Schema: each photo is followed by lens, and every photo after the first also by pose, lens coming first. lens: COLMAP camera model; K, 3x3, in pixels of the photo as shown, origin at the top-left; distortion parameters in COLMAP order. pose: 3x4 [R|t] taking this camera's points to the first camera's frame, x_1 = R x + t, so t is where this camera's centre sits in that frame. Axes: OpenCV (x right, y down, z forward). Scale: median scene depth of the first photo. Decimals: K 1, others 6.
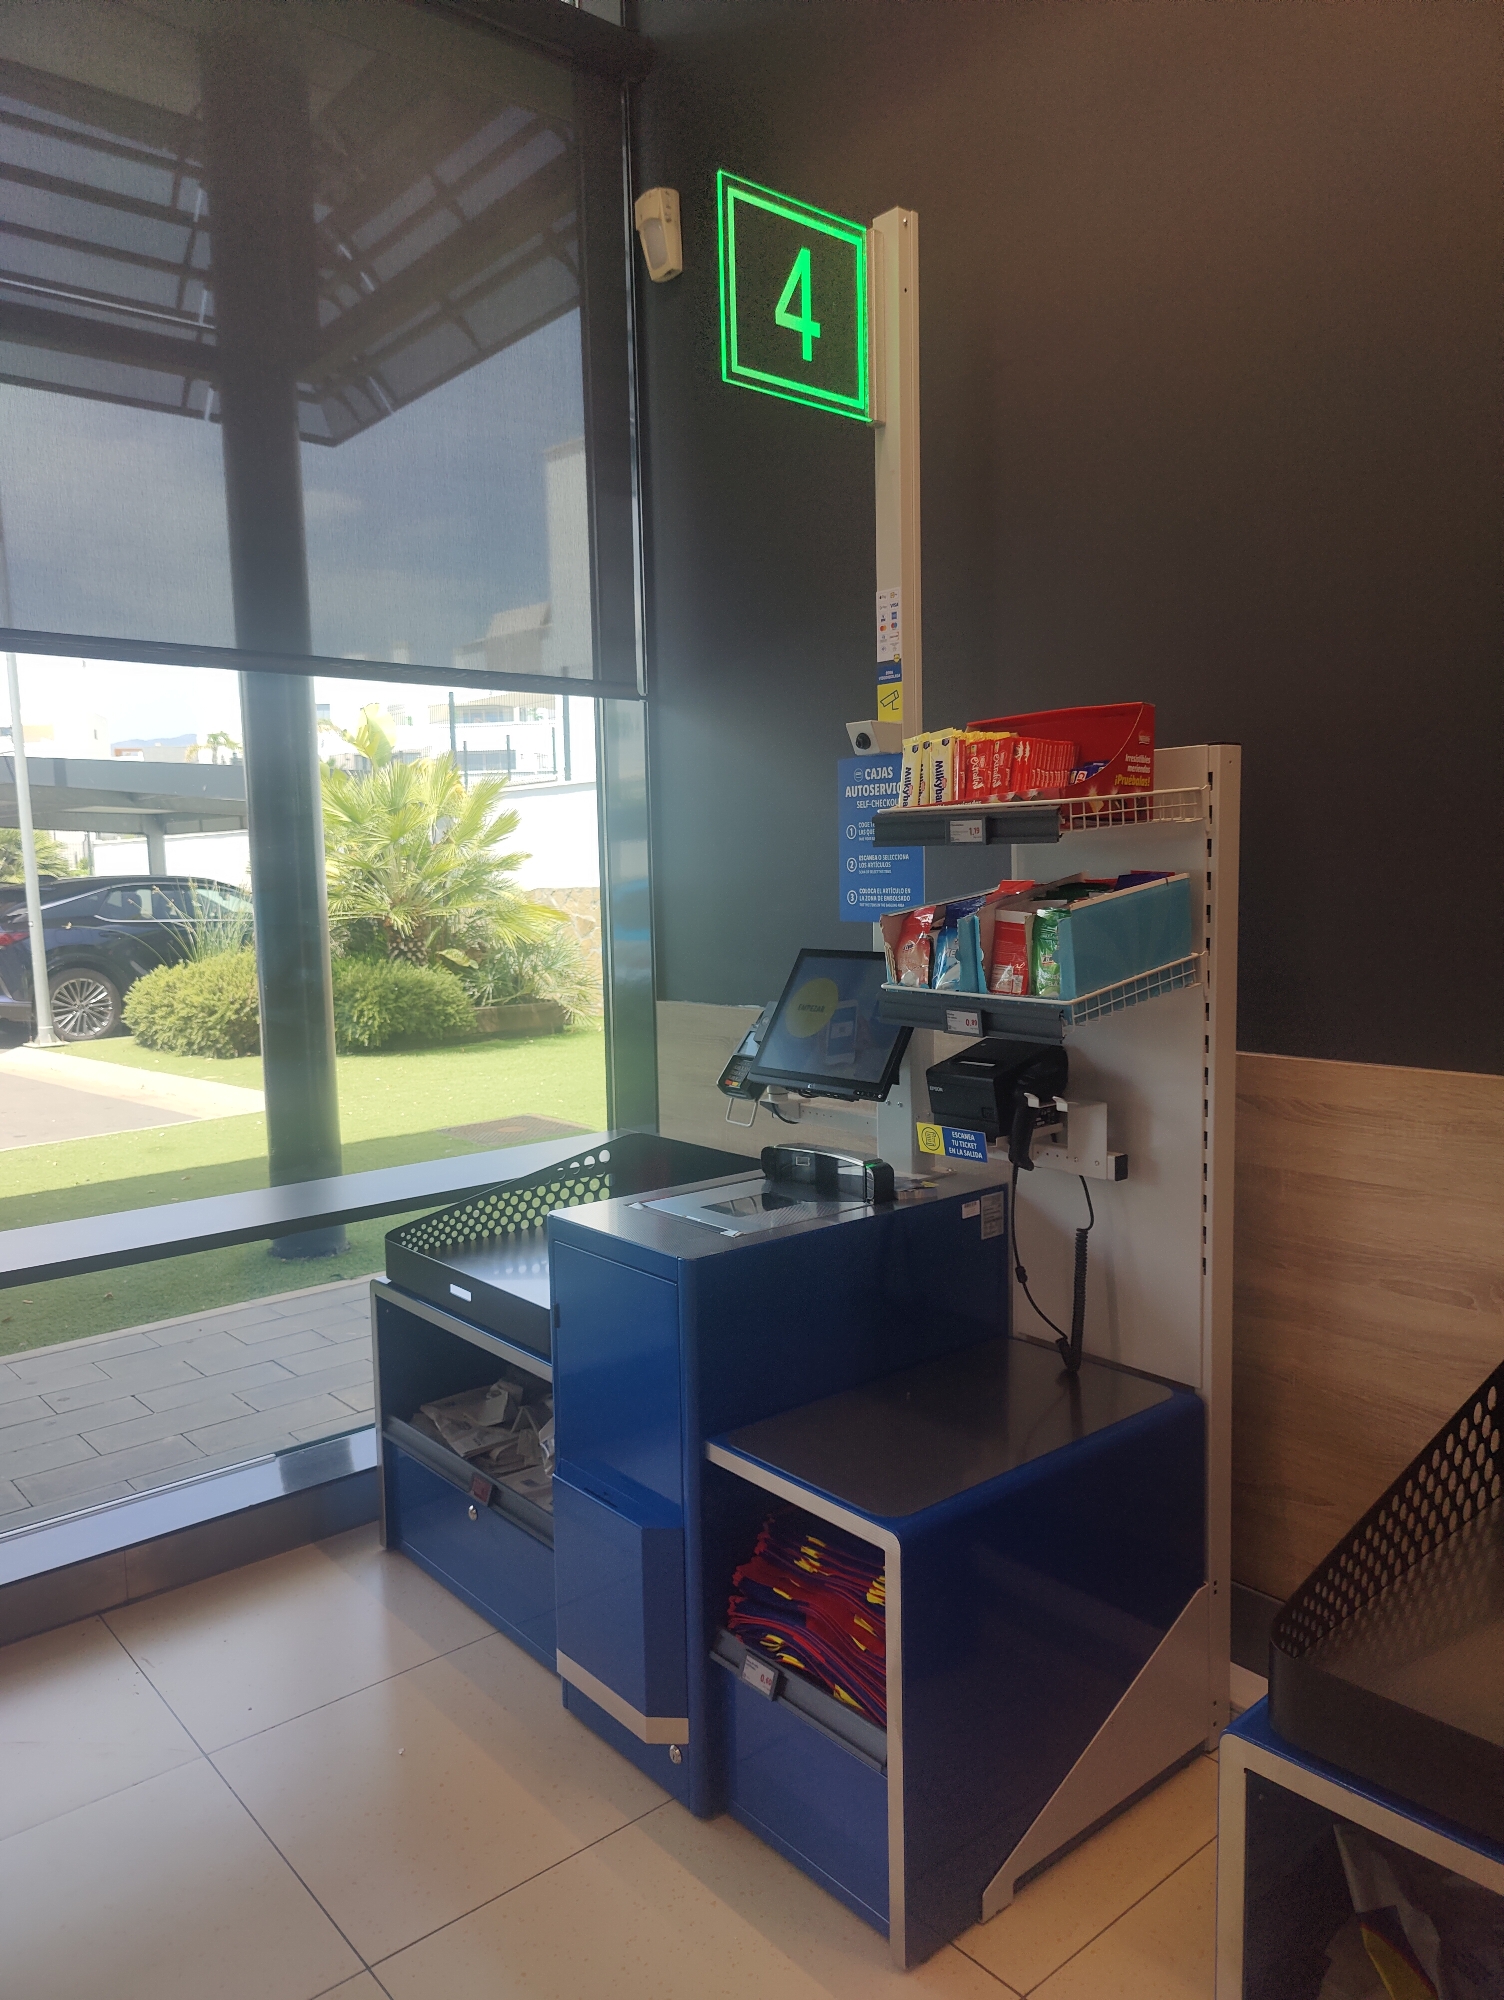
lens RADIAL K [[1413.4, 0, 752.0], [0, 1413.4, 1000.0], [0, 0, 1]] dist [0.004525, 0.011161]
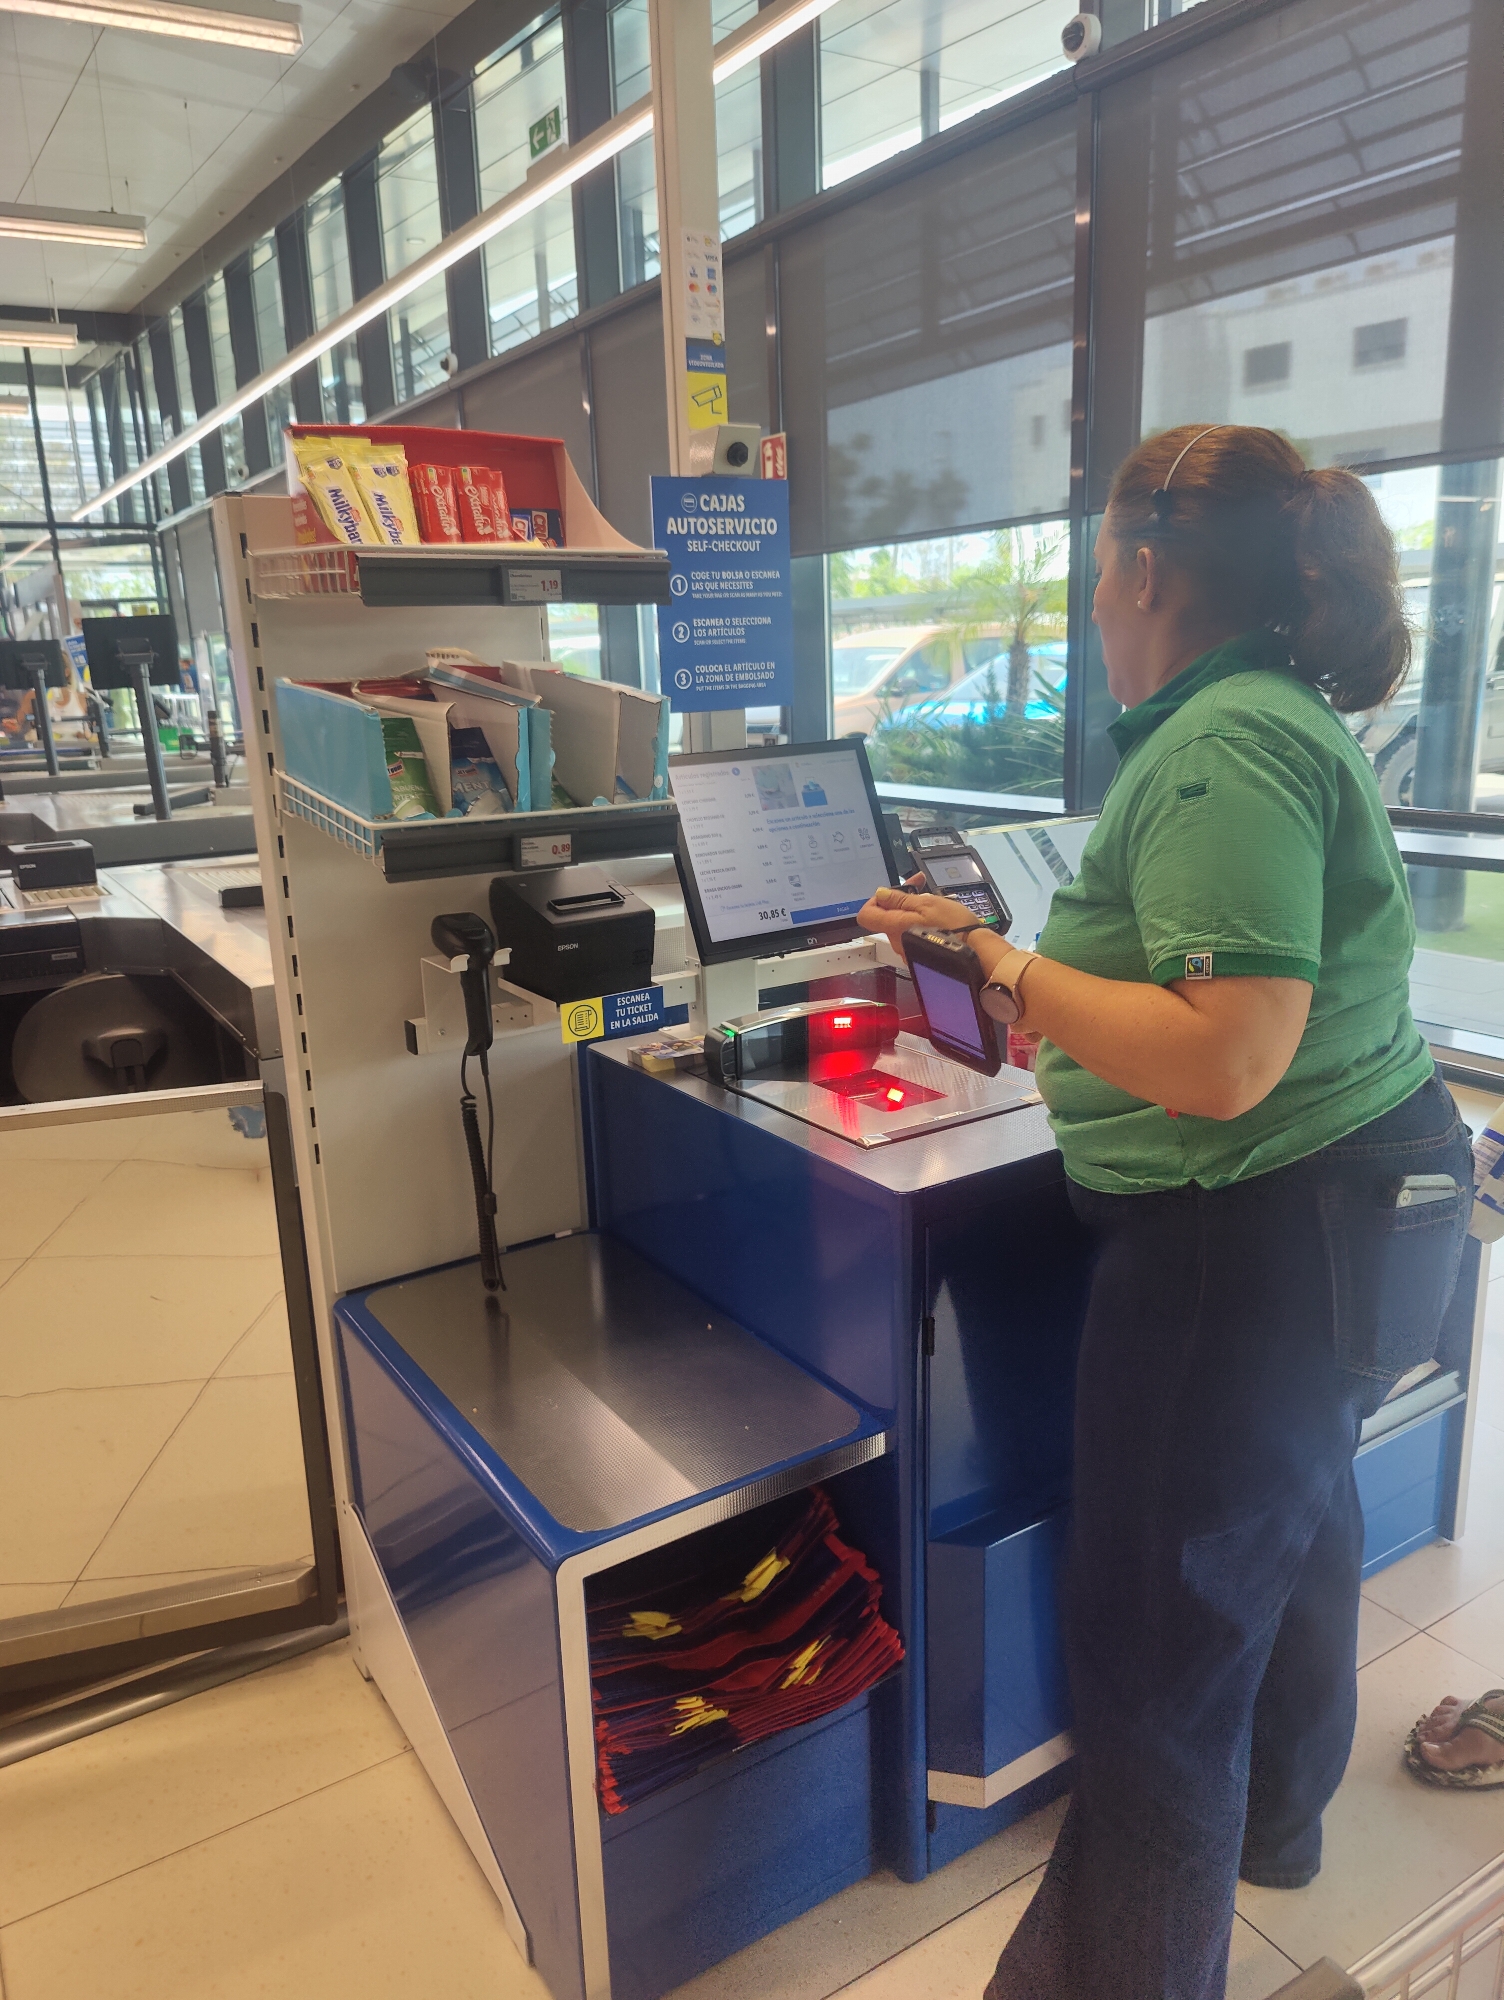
lens RADIAL K [[1413.4, 0, 752.0], [0, 1413.4, 1000.0], [0, 0, 1]] dist [0.004525, 0.011161]
pose [[0.137250, -0.219645, 0.965877, -0.671297], [0.132546, 0.970408, 0.201840, -0.056025], [-0.981628, 0.100320, 0.162301, 0.887451]]
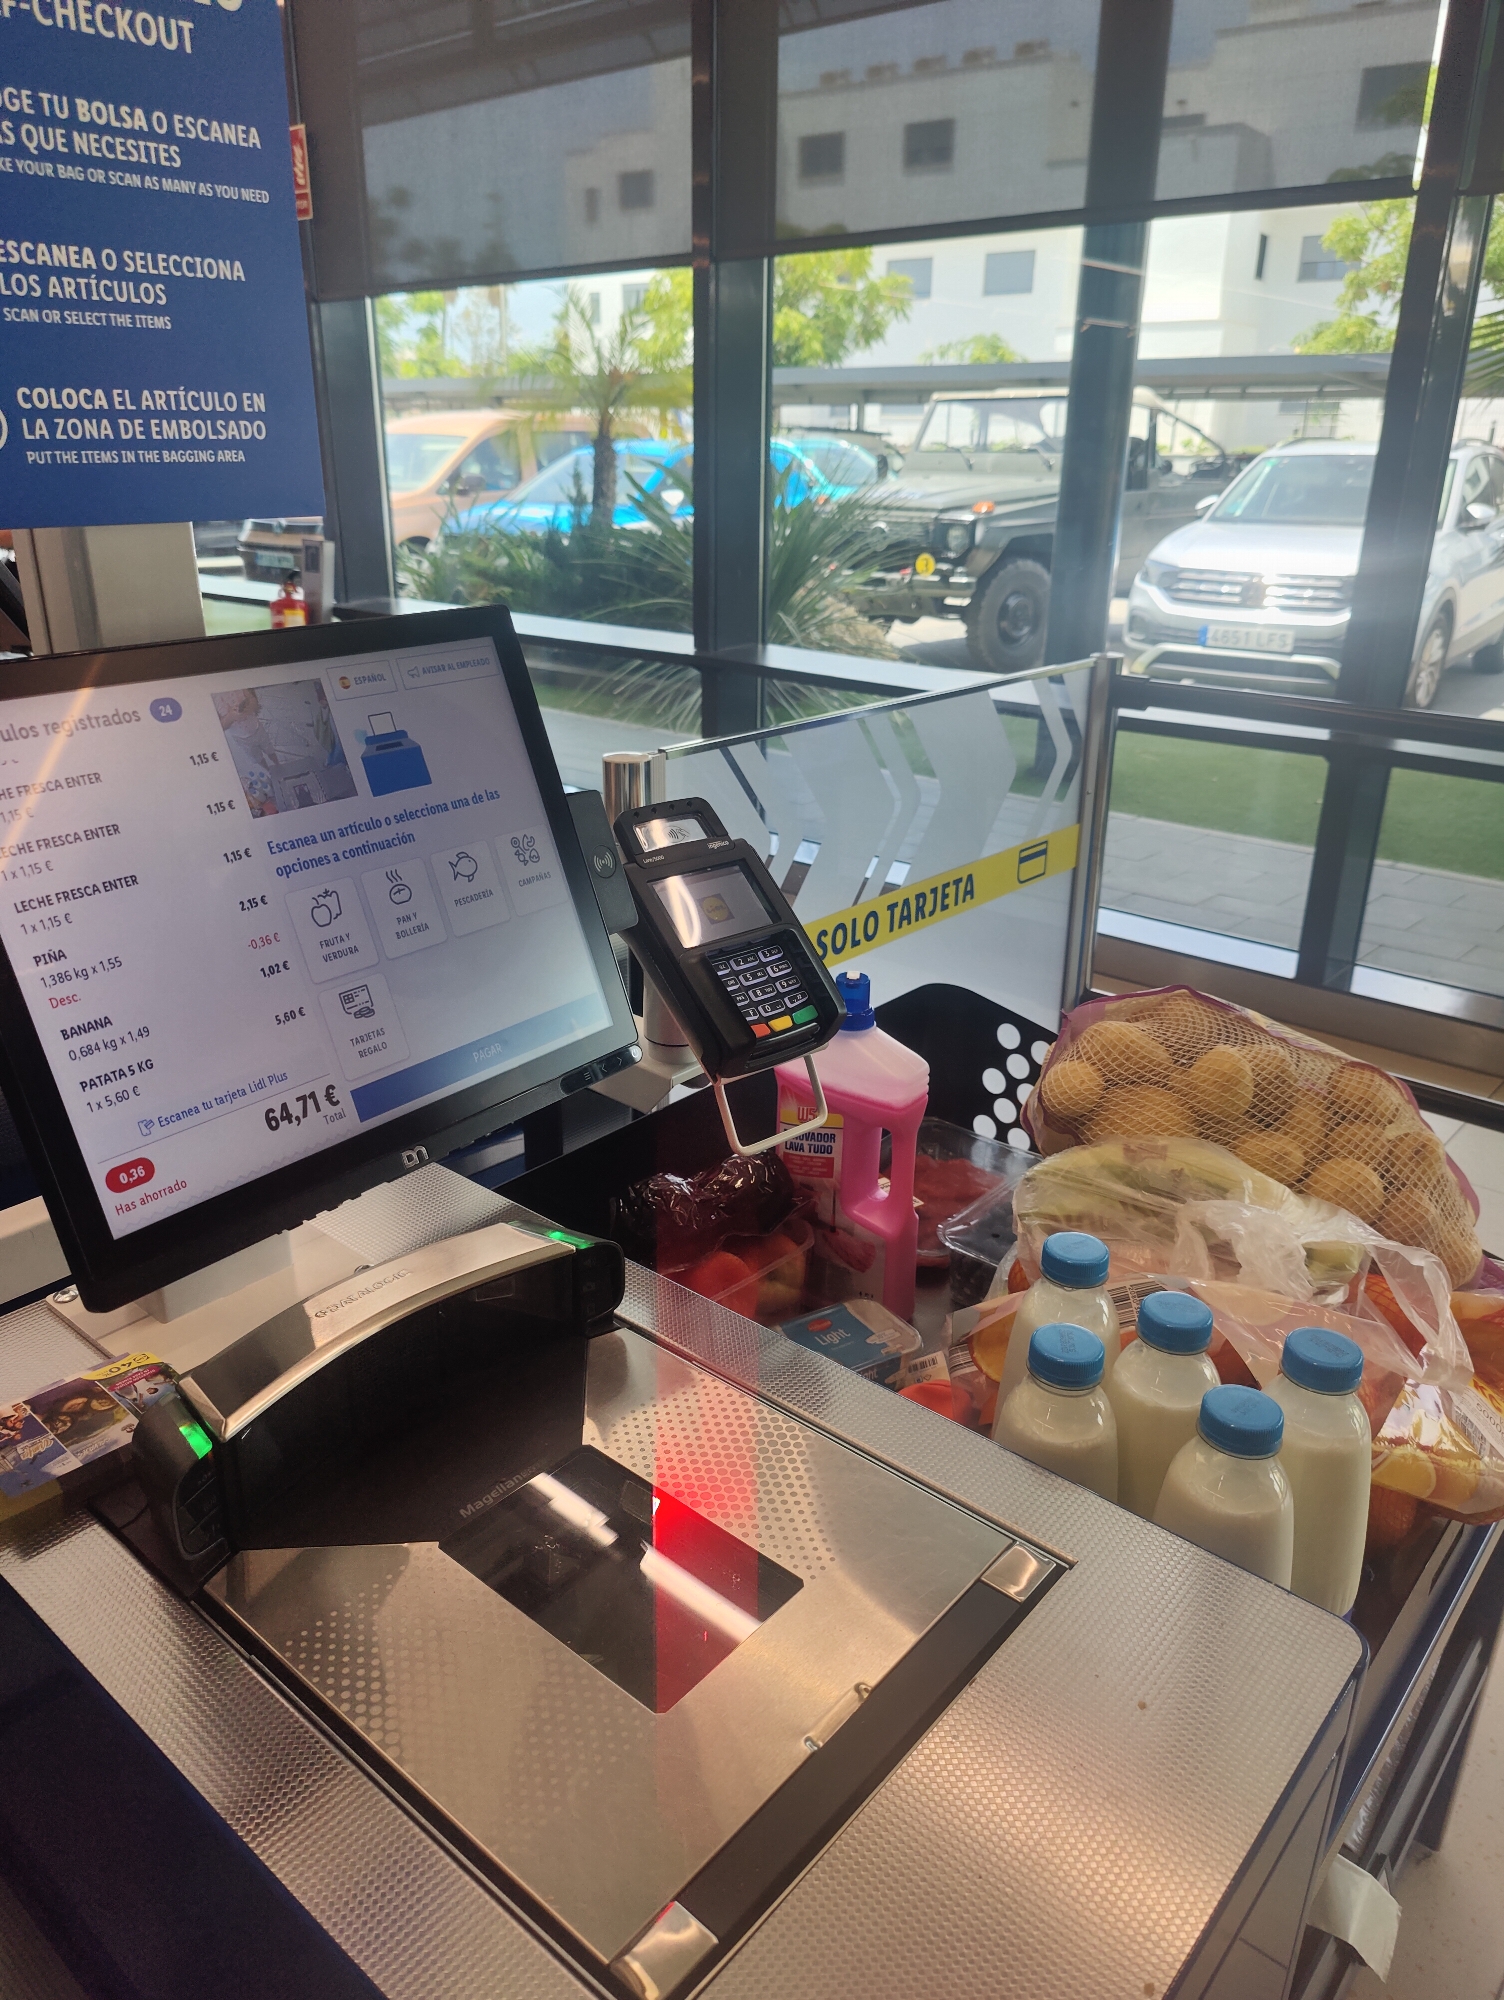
lens RADIAL K [[1389.5, 0, 752.0], [0, 1389.5, 1000.0], [0, 0, 1]] dist [-0.001662, -0.002972]
pose [[-0.161483, -0.347758, 0.923574, -0.209607], [0.089488, 0.926841, 0.364634, -0.057398], [-0.982810, 0.141531, -0.118549, 0.934739]]
